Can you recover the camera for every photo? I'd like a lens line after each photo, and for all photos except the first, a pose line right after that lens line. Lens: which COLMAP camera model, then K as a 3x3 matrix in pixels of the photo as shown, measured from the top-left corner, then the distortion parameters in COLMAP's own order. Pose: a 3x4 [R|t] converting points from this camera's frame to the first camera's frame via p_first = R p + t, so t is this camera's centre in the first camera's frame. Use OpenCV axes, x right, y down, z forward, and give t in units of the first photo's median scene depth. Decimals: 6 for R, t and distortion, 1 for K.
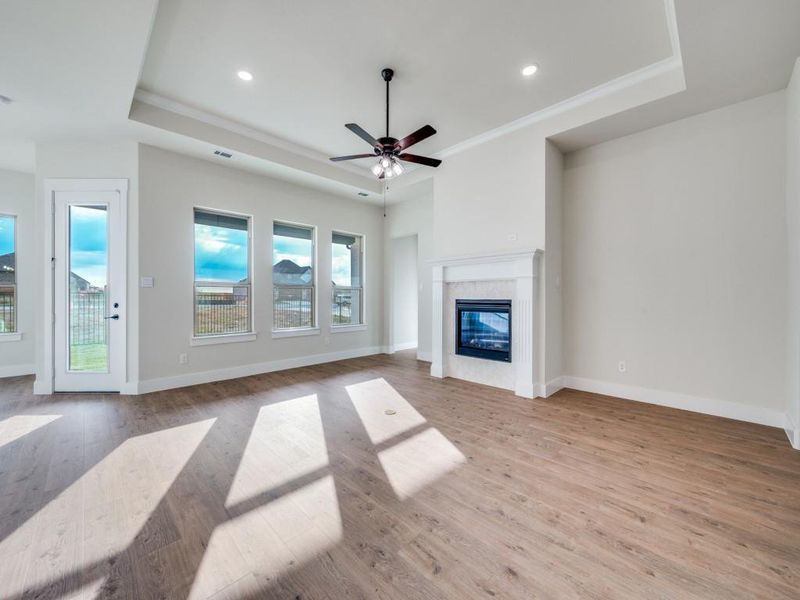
lens RADIAL K [[316.8, 0, 405.1], [0, 316.8, 300.9], [0, 0, 1]] dist [-0.000520, -0.000317]
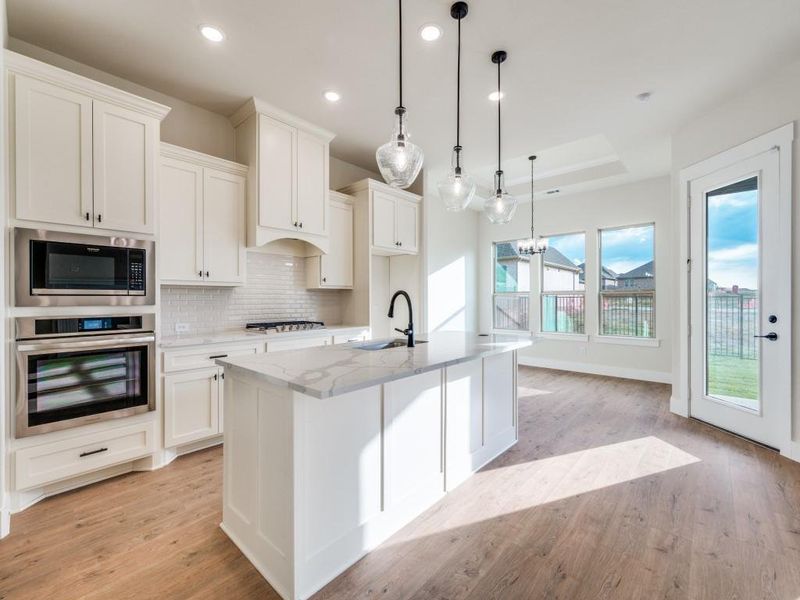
lens RADIAL K [[346.1, 0, 398.3], [0, 346.1, 293.2], [0, 0, 1]] dist [0.005758, 0.000497]
pose [[0.046721, -0.016360, -0.998774, -0.202838], [-0.010638, 0.999801, -0.016875, -0.019174], [0.998851, 0.011413, 0.046537, 0.165442]]
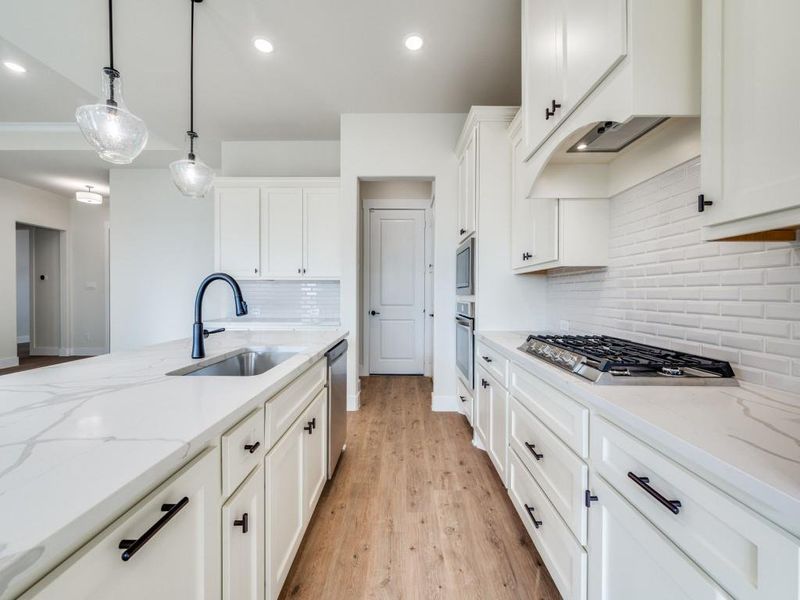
lens RADIAL K [[316.8, 0, 404.3], [0, 316.8, 295.7], [0, 0, 1]] dist [-0.000520, -0.000317]
pose [[-0.711149, -0.004663, 0.703026, -1.209731], [0.006961, 0.999882, 0.013673, -0.012541], [-0.703007, 0.014617, -0.711033, 0.306402]]
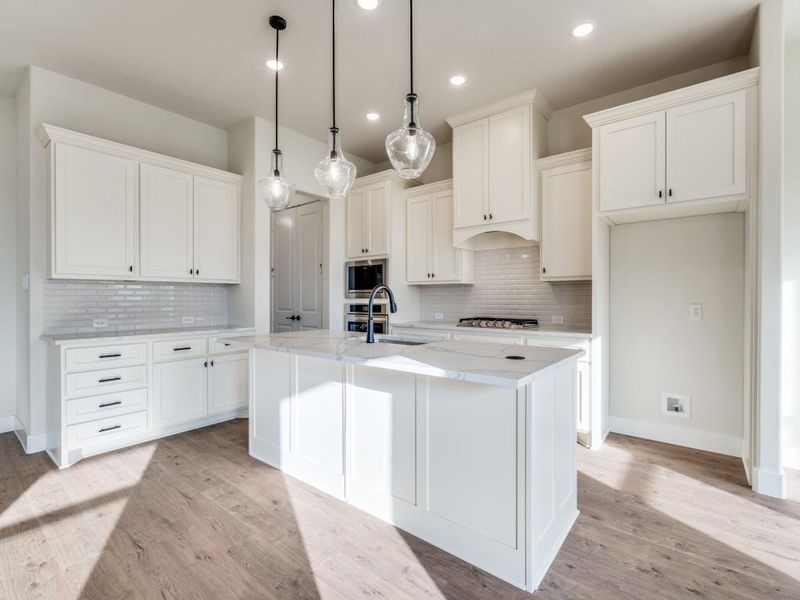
lens RADIAL K [[367.1, 0, 401.5], [0, 367.1, 306.0], [0, 0, 1]] dist [-0.004908, 0.000167]
pose [[-0.992907, 0.005810, -0.118752, -0.771505], [0.001026, 0.999187, 0.040302, -0.024968], [0.118889, 0.039895, -0.992106, 0.811095]]
